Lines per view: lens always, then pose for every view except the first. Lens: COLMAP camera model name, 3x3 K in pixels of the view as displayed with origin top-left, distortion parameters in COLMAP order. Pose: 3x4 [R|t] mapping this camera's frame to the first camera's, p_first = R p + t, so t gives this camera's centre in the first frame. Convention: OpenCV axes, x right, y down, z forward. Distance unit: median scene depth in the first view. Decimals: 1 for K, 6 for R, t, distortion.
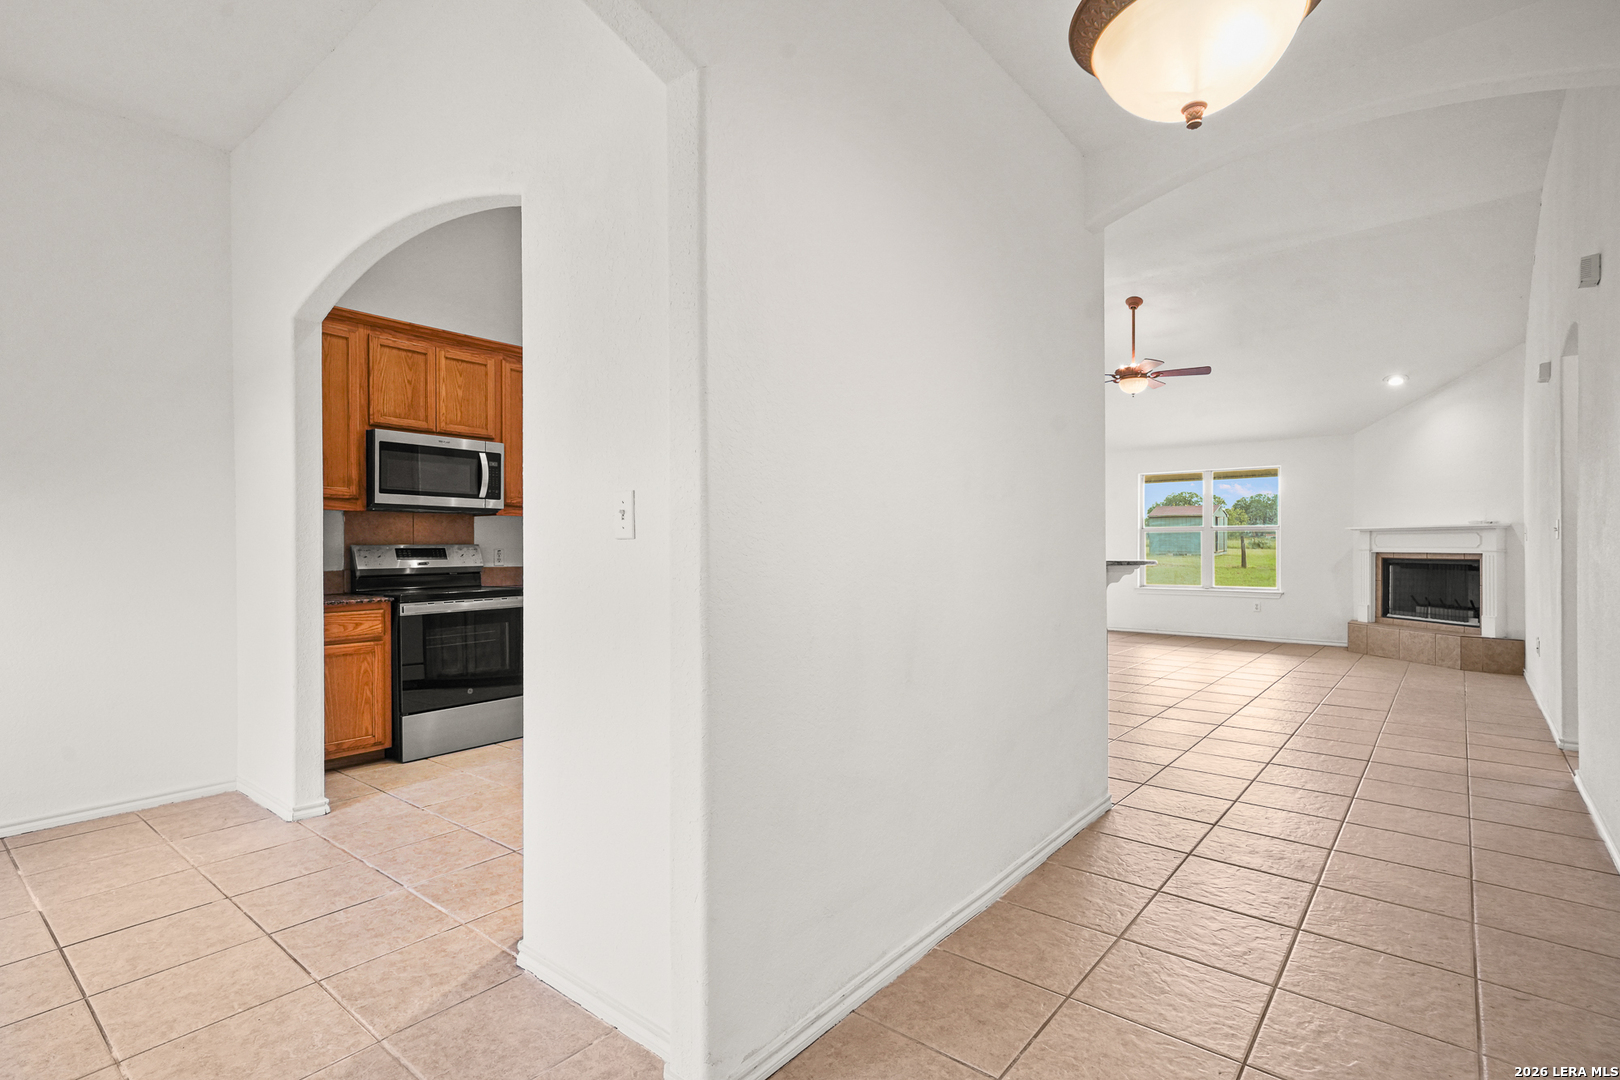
lens RADIAL K [[784.2, 0, 811.0], [0, 784.2, 548.1], [0, 0, 1]] dist [0.018323, 0.001135]
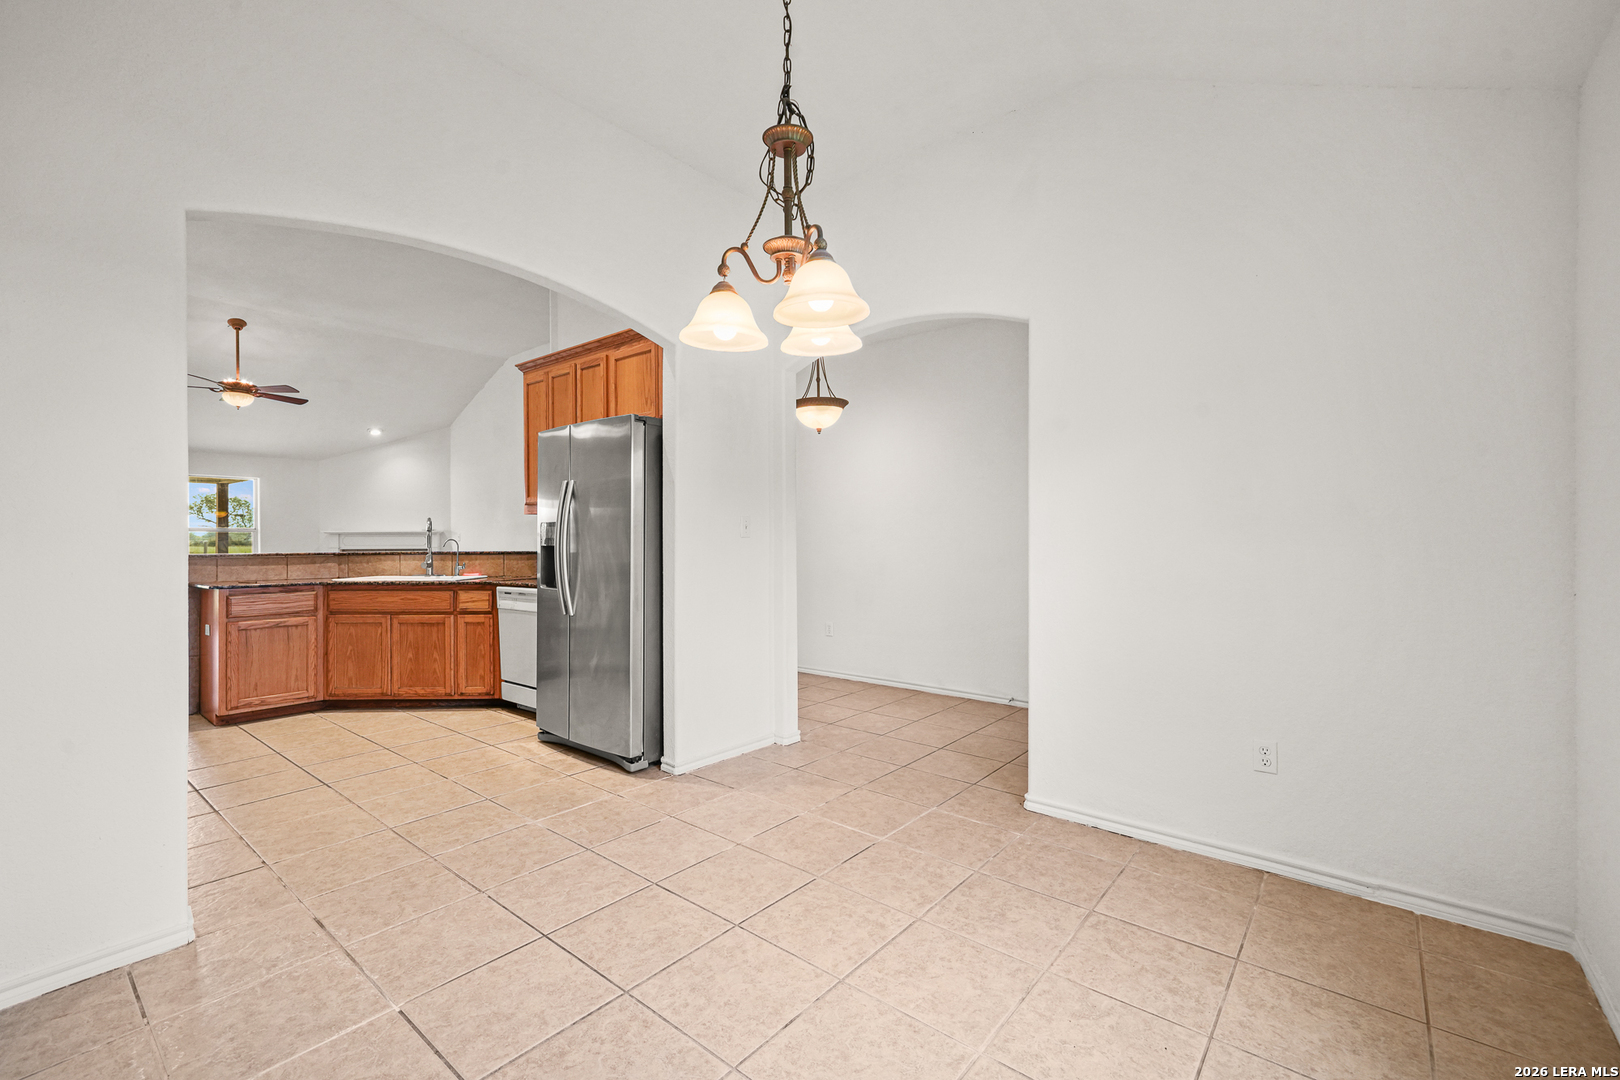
lens RADIAL K [[694.9, 0, 810.0], [0, 694.9, 541.2], [0, 0, 1]] dist [0.005061, 0.000409]
pose [[-0.004730, 0.001529, 0.999988, -0.842158], [0.011664, 0.999931, -0.001474, 0.003817], [-0.999921, 0.011657, -0.004748, 0.308684]]
